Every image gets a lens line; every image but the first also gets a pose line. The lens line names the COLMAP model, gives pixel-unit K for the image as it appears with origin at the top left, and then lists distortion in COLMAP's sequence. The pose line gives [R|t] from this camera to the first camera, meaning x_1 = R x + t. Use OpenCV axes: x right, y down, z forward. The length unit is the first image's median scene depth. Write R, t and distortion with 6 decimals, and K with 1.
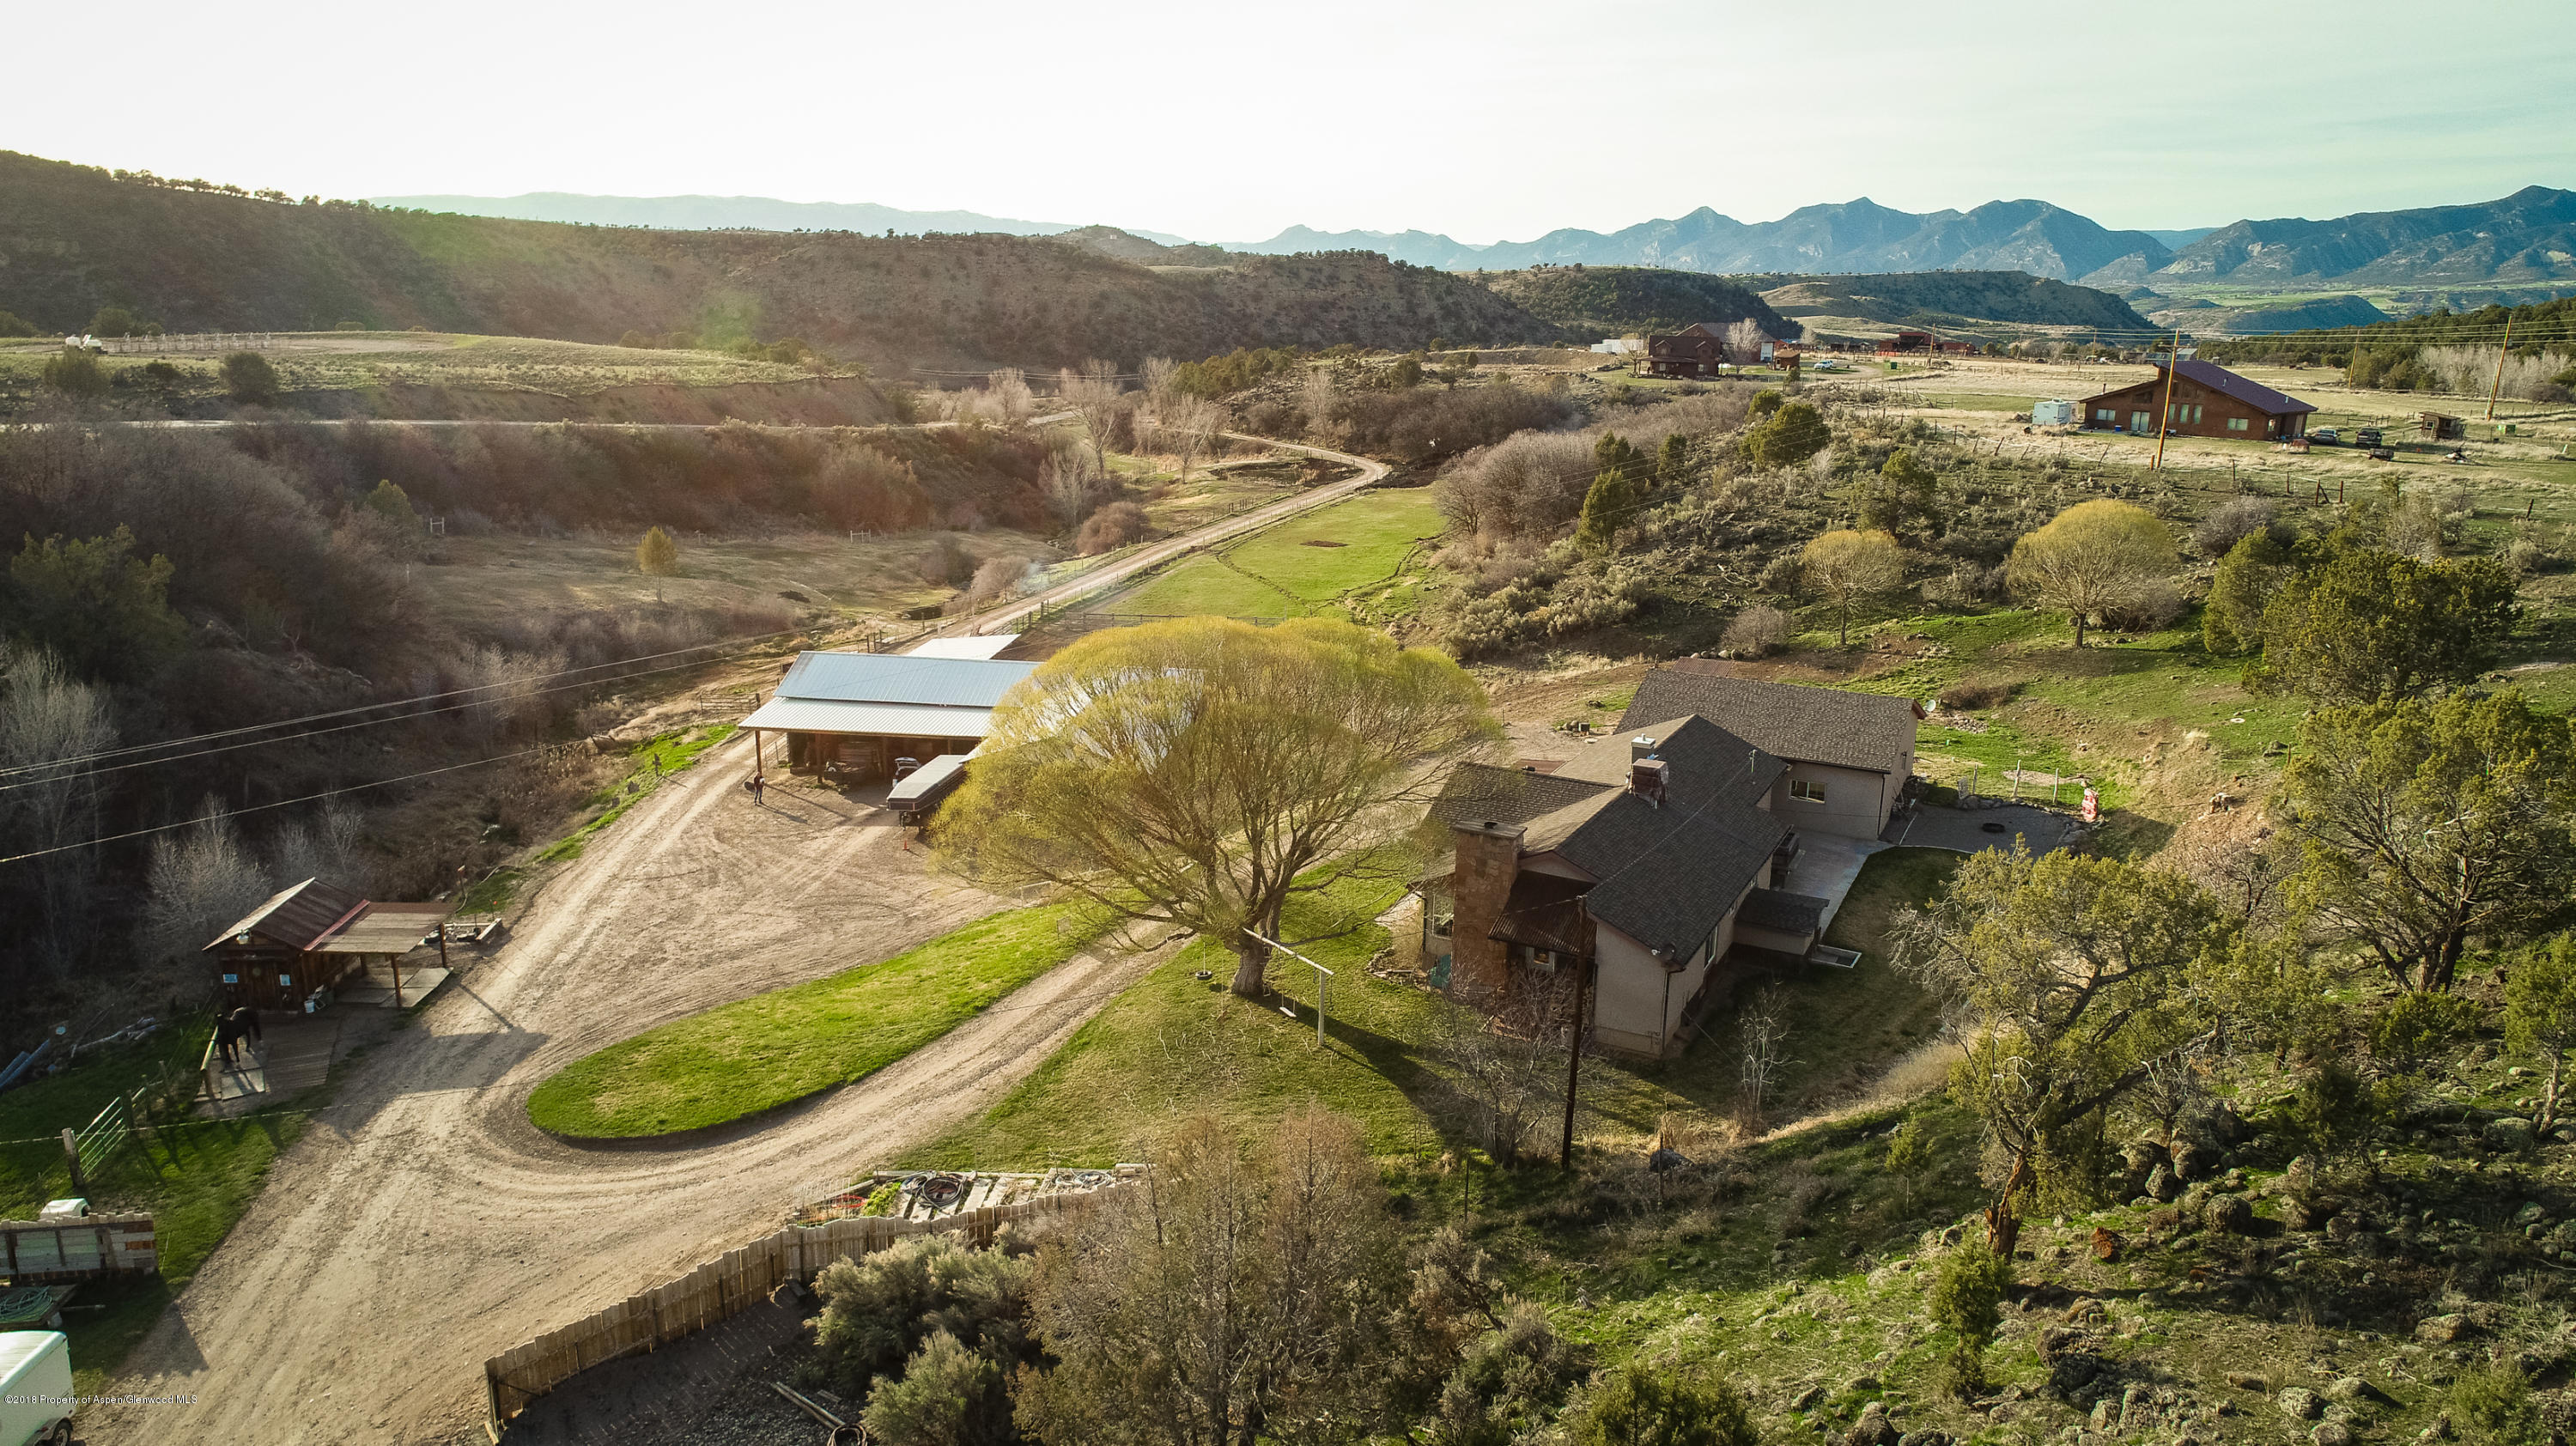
lens RADIAL K [[1712.6, 0, 1288.0], [0, 1712.6, 723.0], [0, 0, 1]] dist [-0.006178, 0.000726]
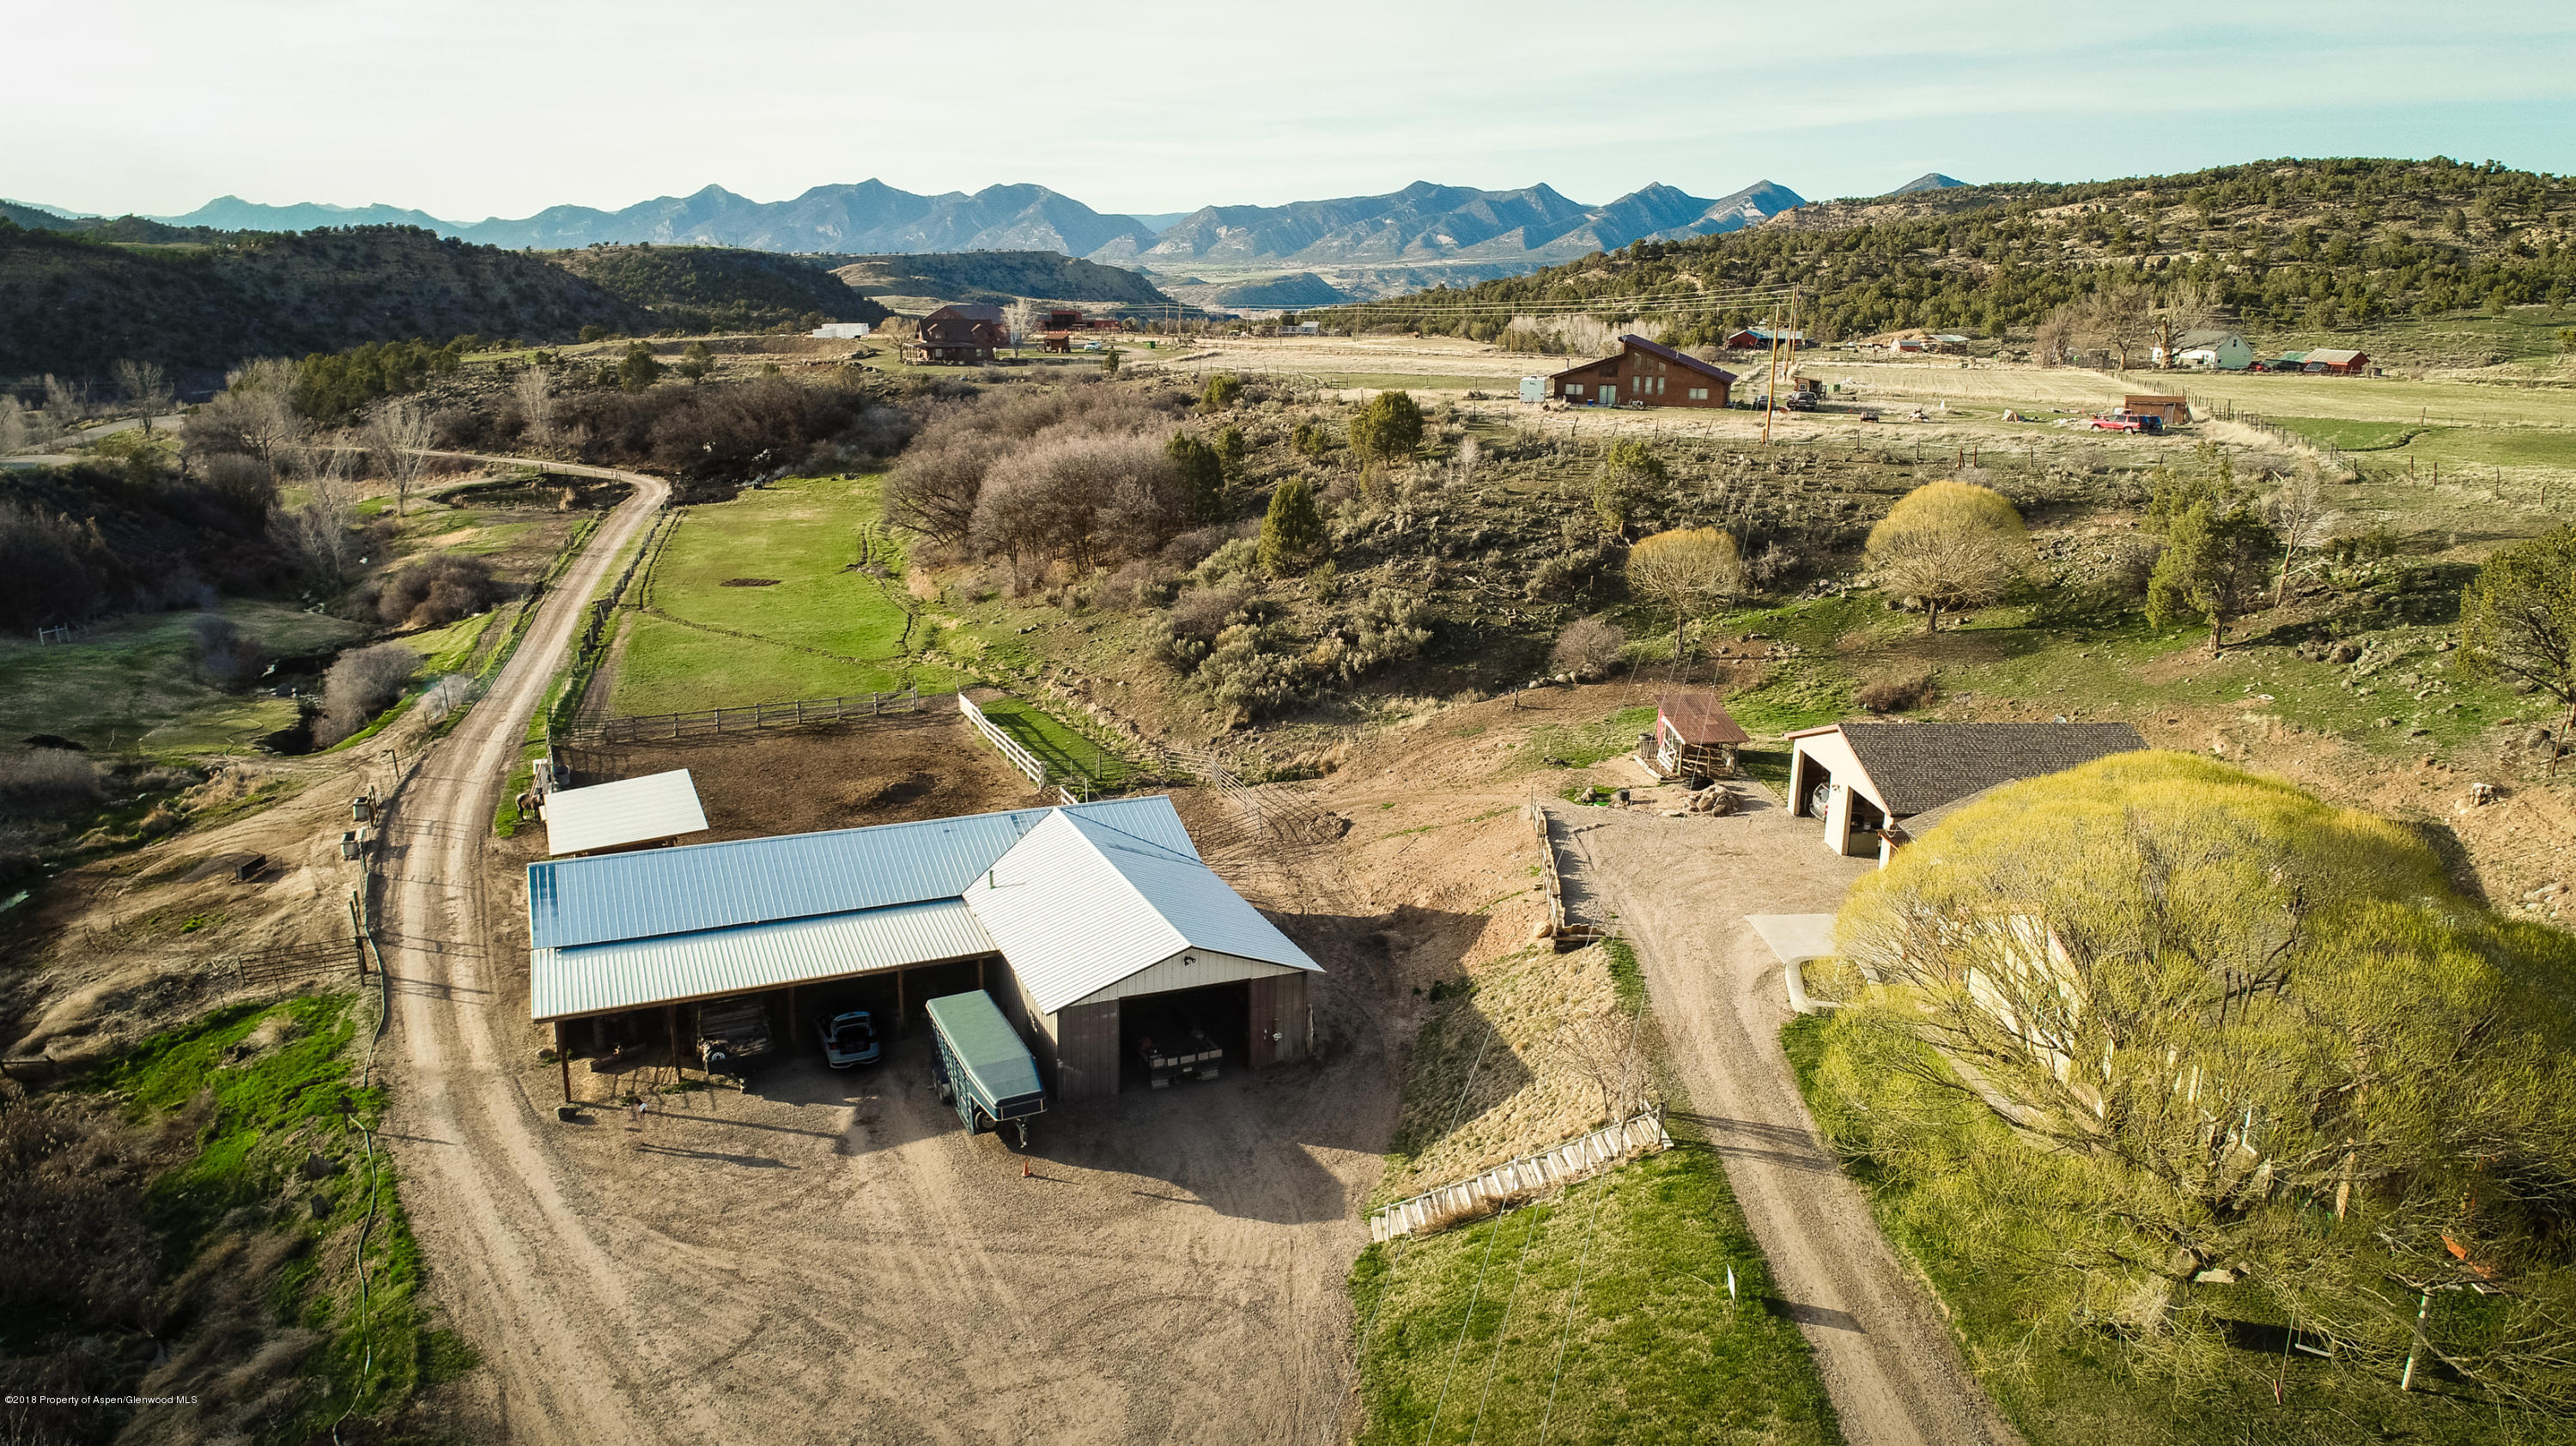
lens RADIAL K [[1712.6, 0, 1288.0], [0, 1712.6, 723.0], [0, 0, 1]] dist [-0.006178, 0.000726]
pose [[0.857120, -0.133878, 0.497416, -0.103297], [0.128402, 0.990683, 0.045385, -0.025119], [-0.498858, 0.024968, 0.866324, 0.099583]]
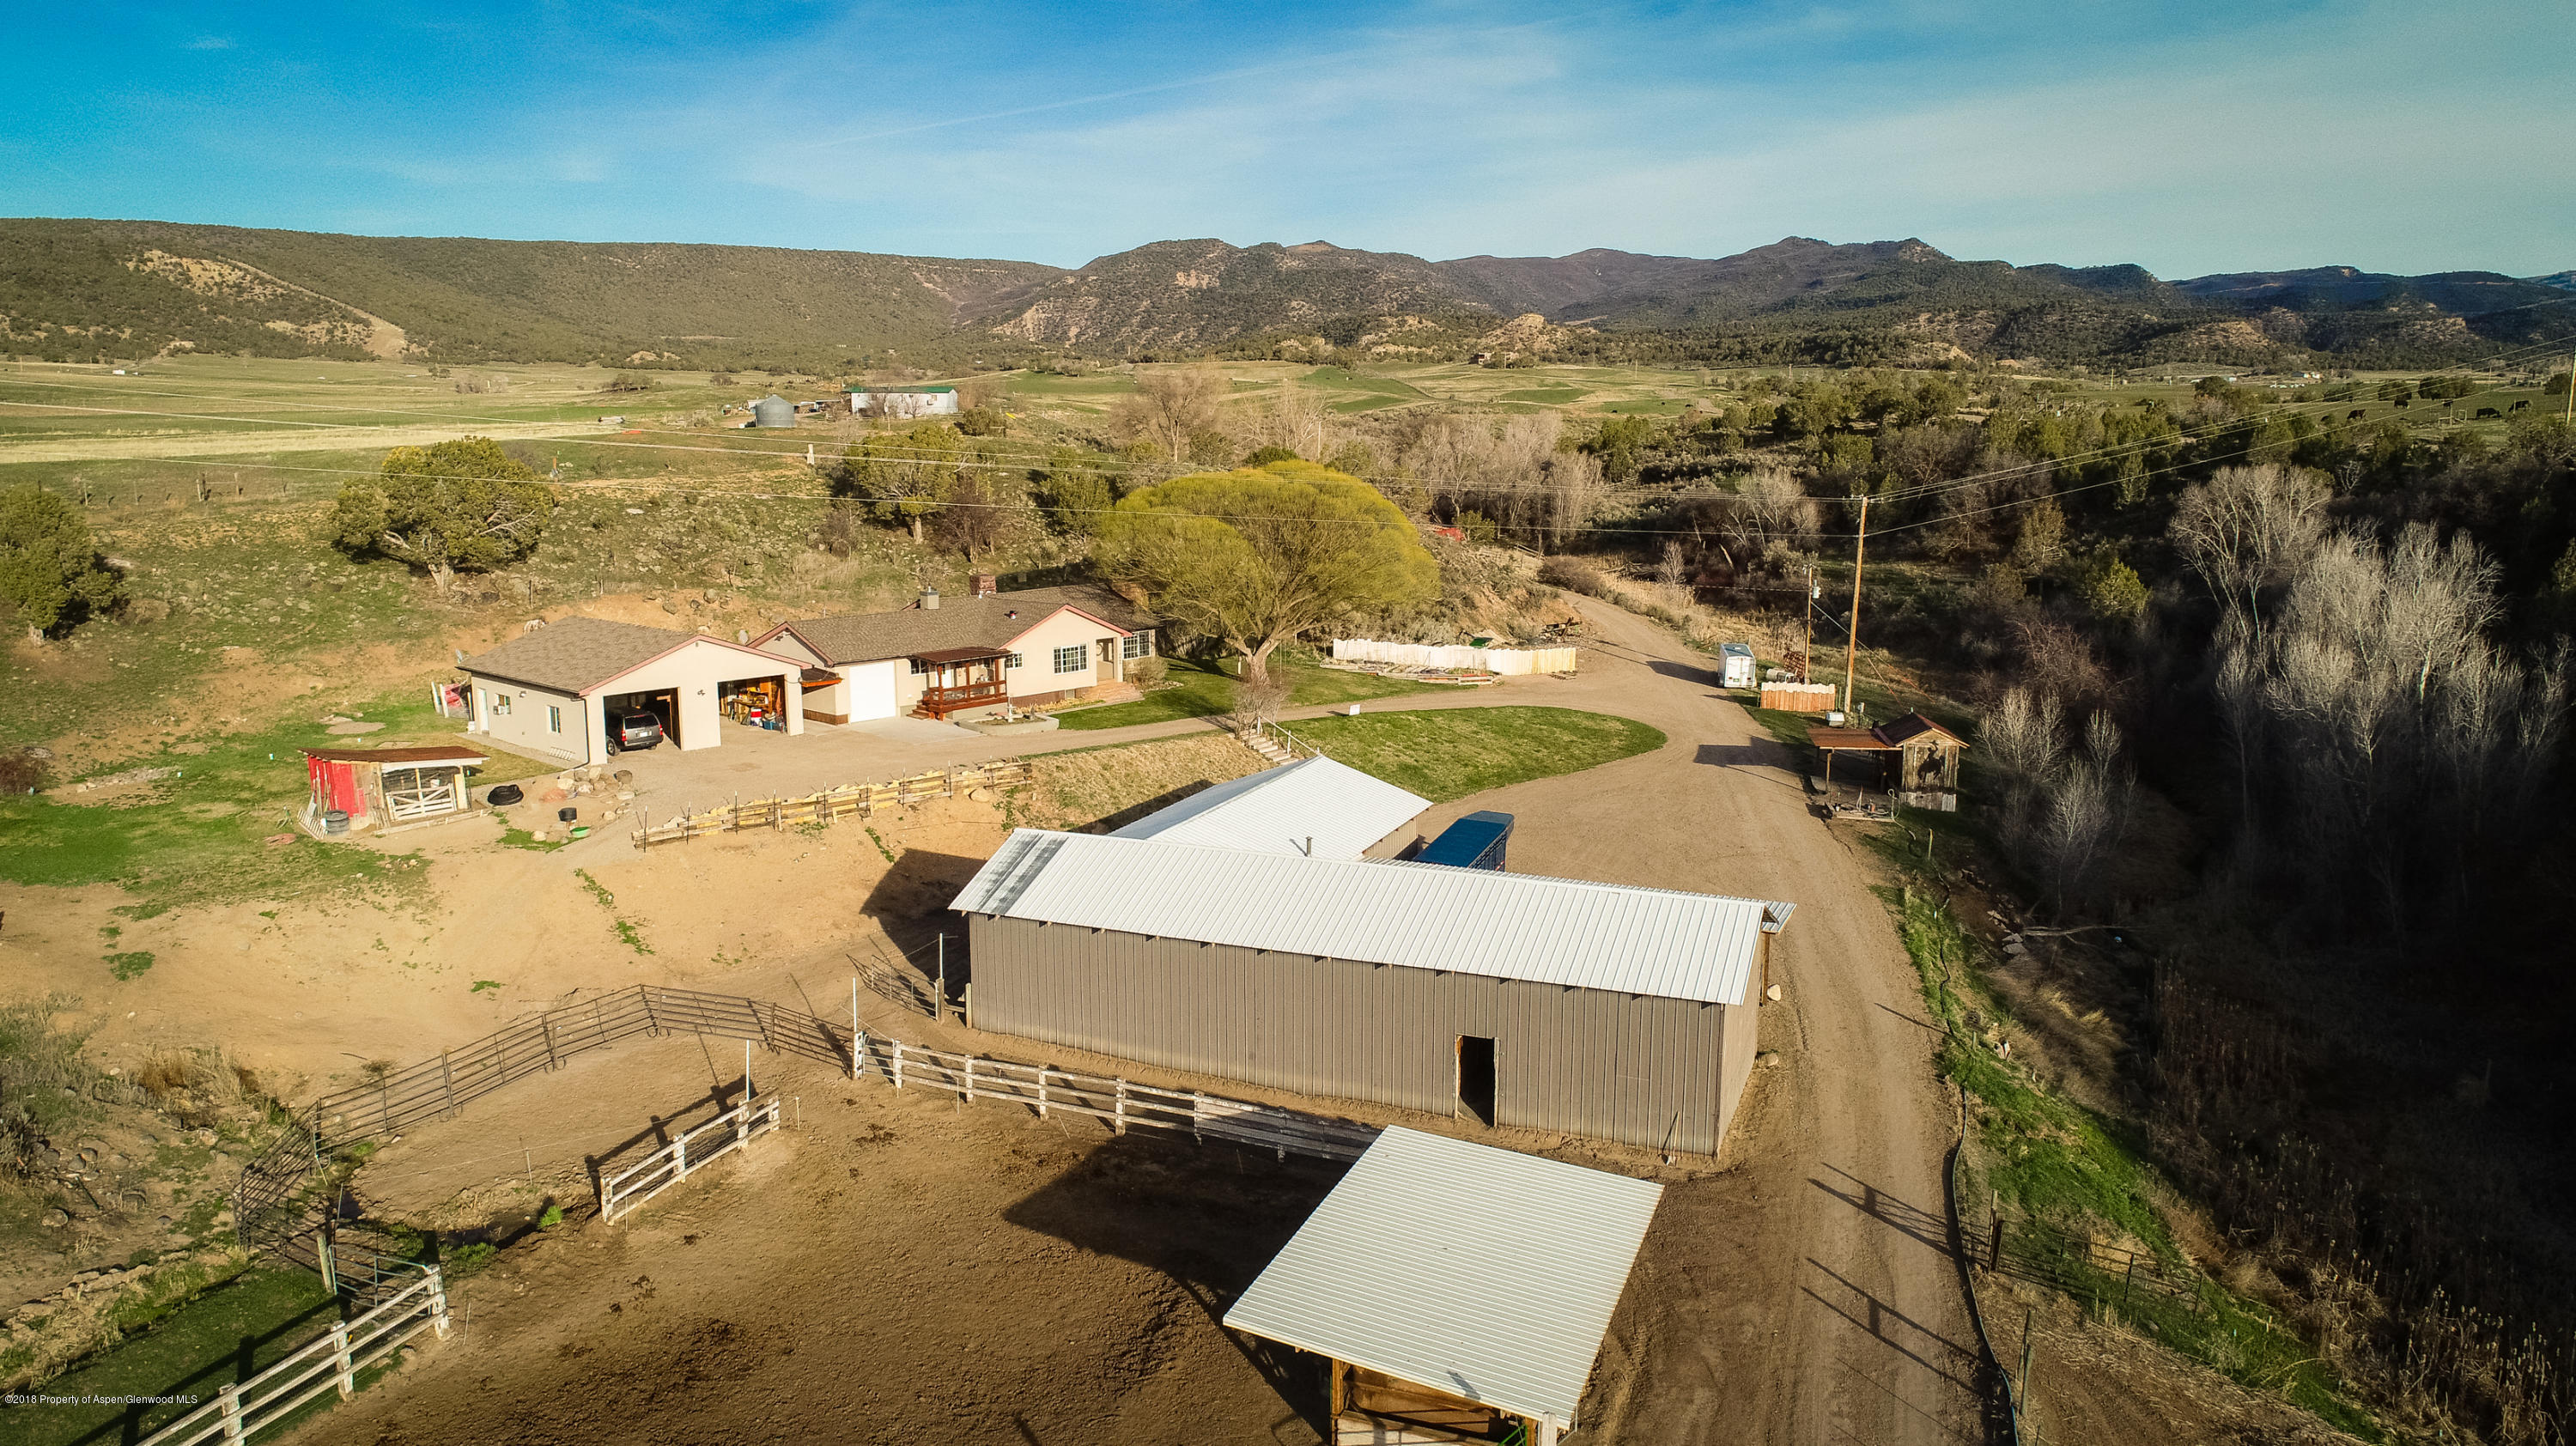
lens RADIAL K [[1712.6, 0, 1288.0], [0, 1712.6, 723.0], [0, 0, 1]] dist [-0.006178, 0.000726]
pose [[-0.967488, -0.058939, 0.245952, -0.080173], [0.047920, 0.912134, 0.407081, -0.085494], [-0.248334, 0.405632, -0.879655, 0.425566]]
